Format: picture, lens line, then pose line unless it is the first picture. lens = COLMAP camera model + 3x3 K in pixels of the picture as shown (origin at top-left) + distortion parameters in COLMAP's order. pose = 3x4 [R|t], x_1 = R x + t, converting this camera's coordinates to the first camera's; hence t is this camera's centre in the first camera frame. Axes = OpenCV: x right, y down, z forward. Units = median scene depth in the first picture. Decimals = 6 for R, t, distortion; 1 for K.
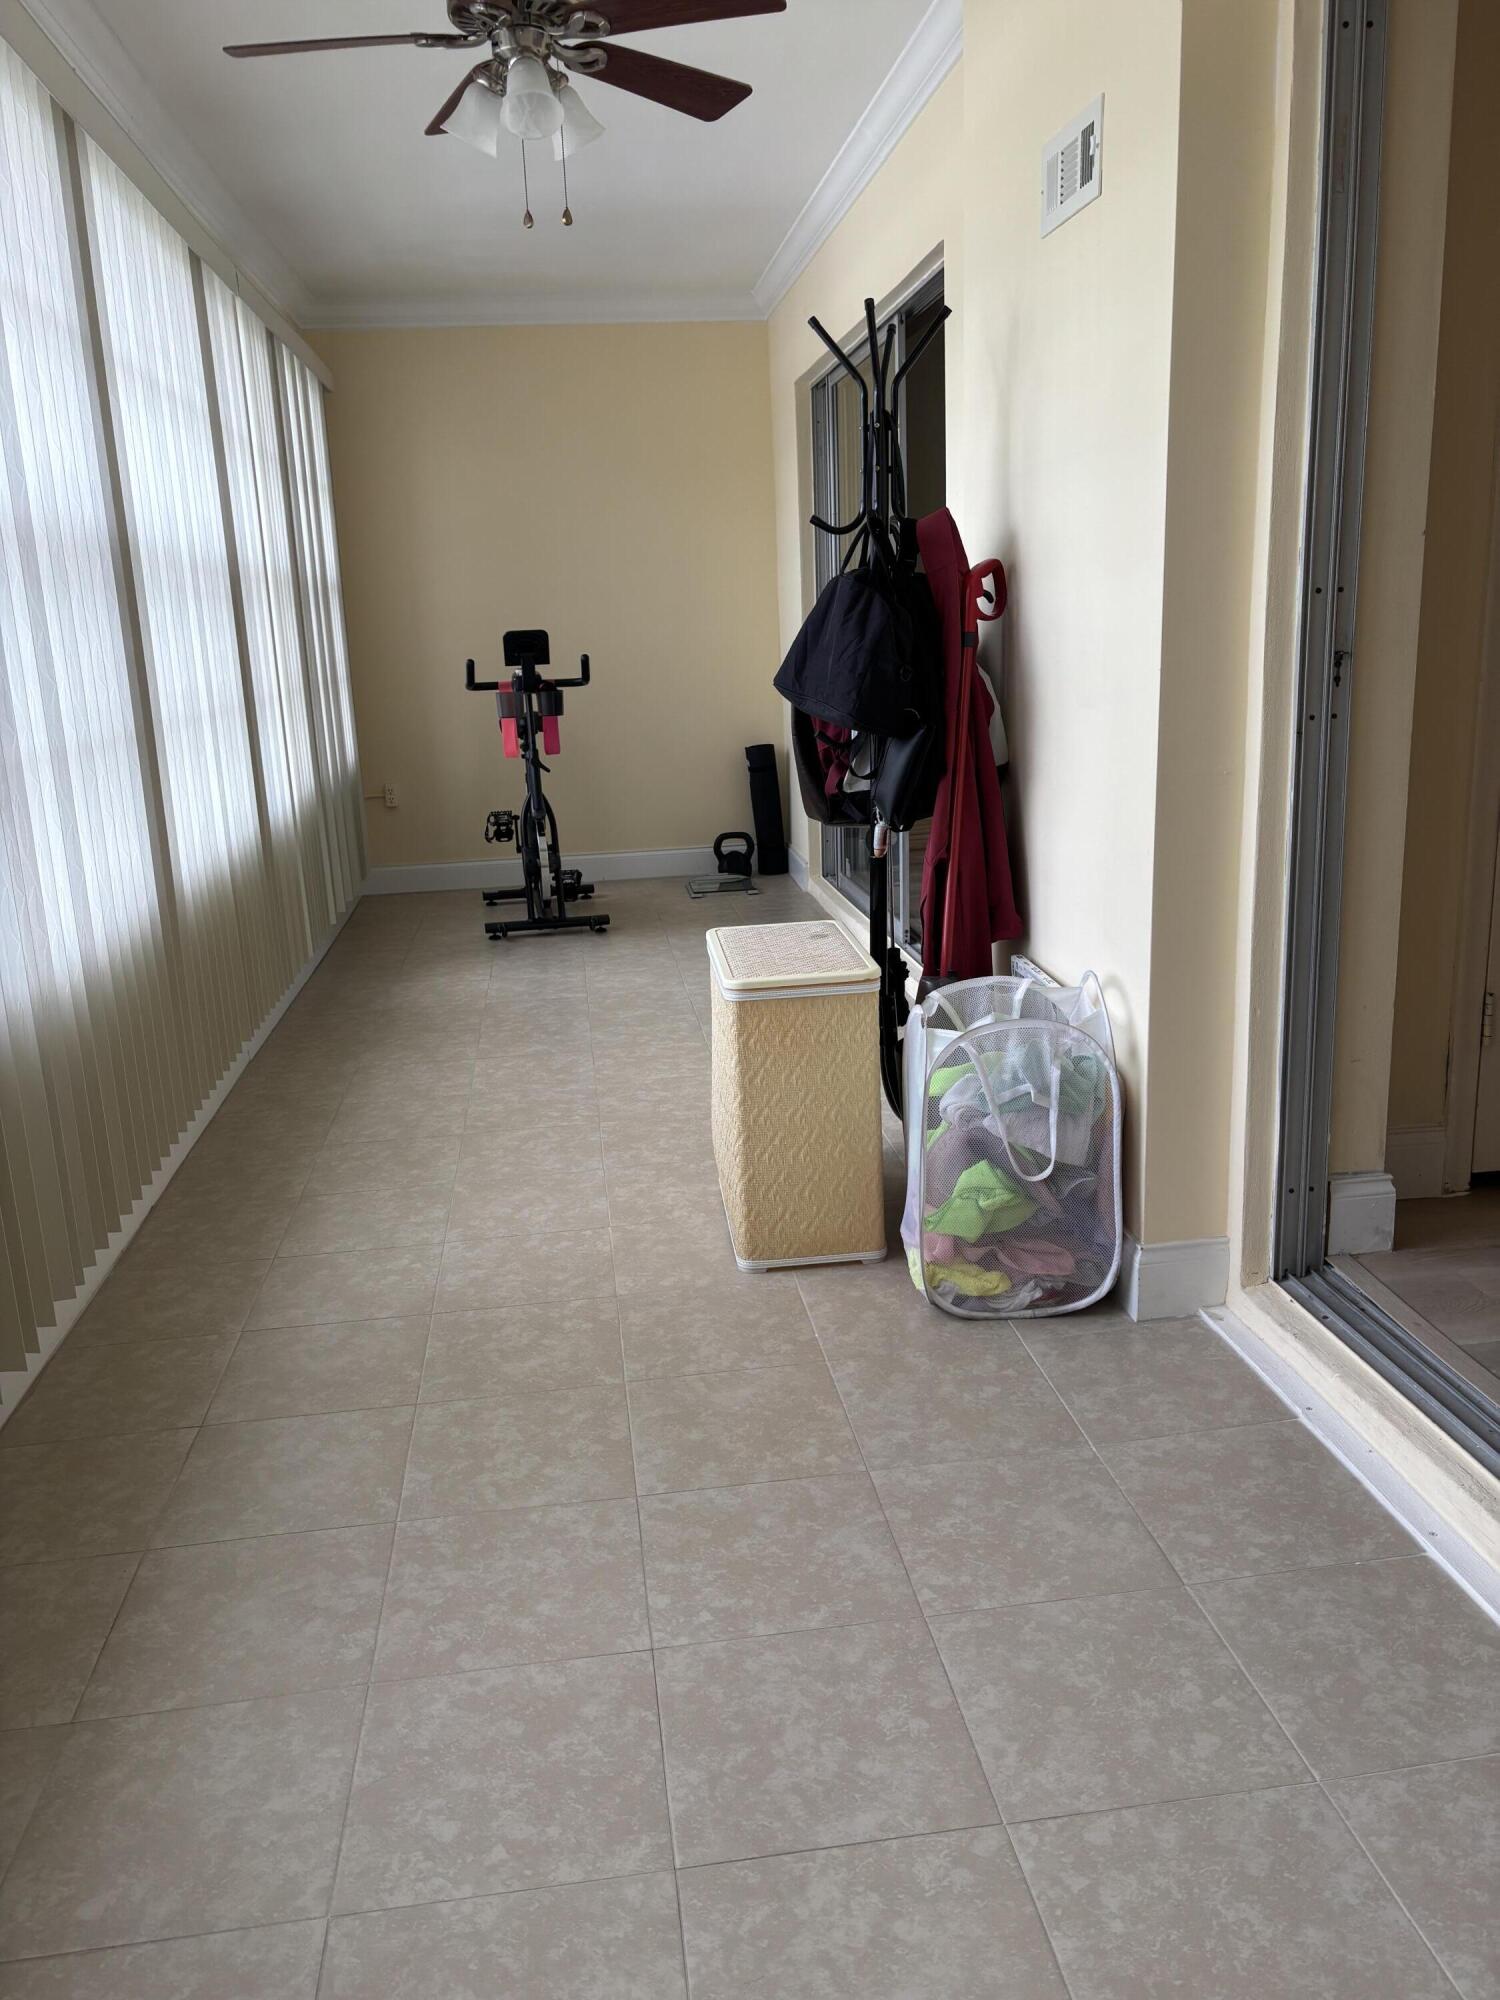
lens RADIAL K [[1510.8, 0, 752.9], [0, 1510.8, 1002.3], [0, 0, 1]] dist [0.033274, -0.035613]
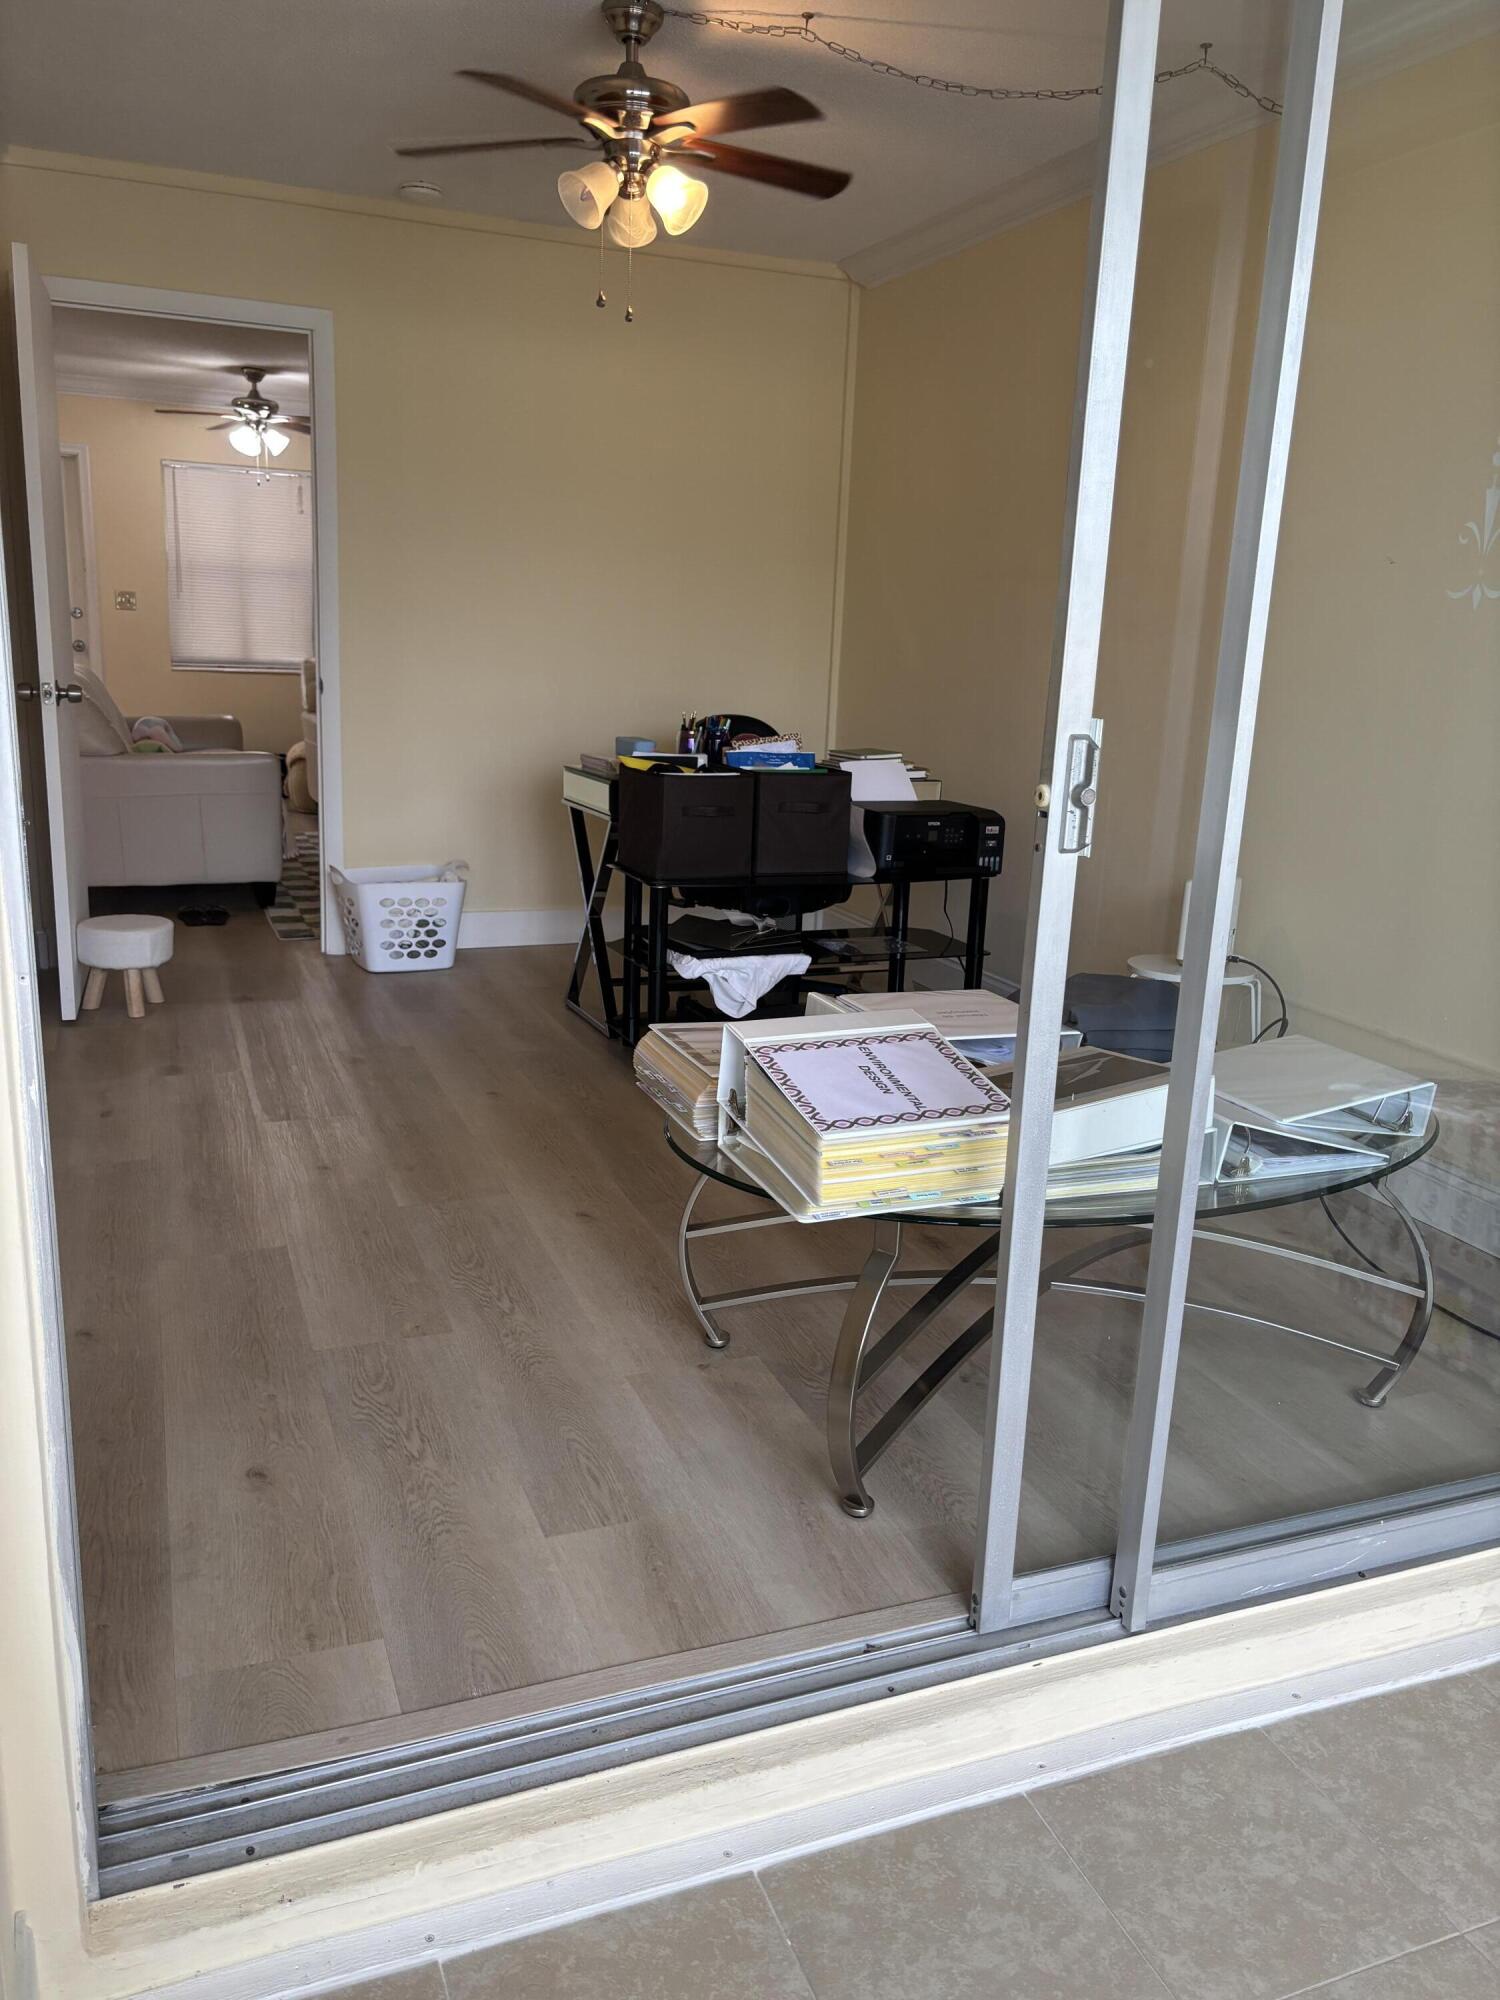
lens RADIAL K [[1510.8, 0, 750.3], [0, 1510.8, 998.3], [0, 0, 1]] dist [0.033274, -0.035613]
pose [[-0.250358, -0.223812, 0.941928, -0.234769], [0.192838, 0.941890, 0.275058, -0.312443], [-0.948754, 0.250503, -0.192650, 0.973298]]
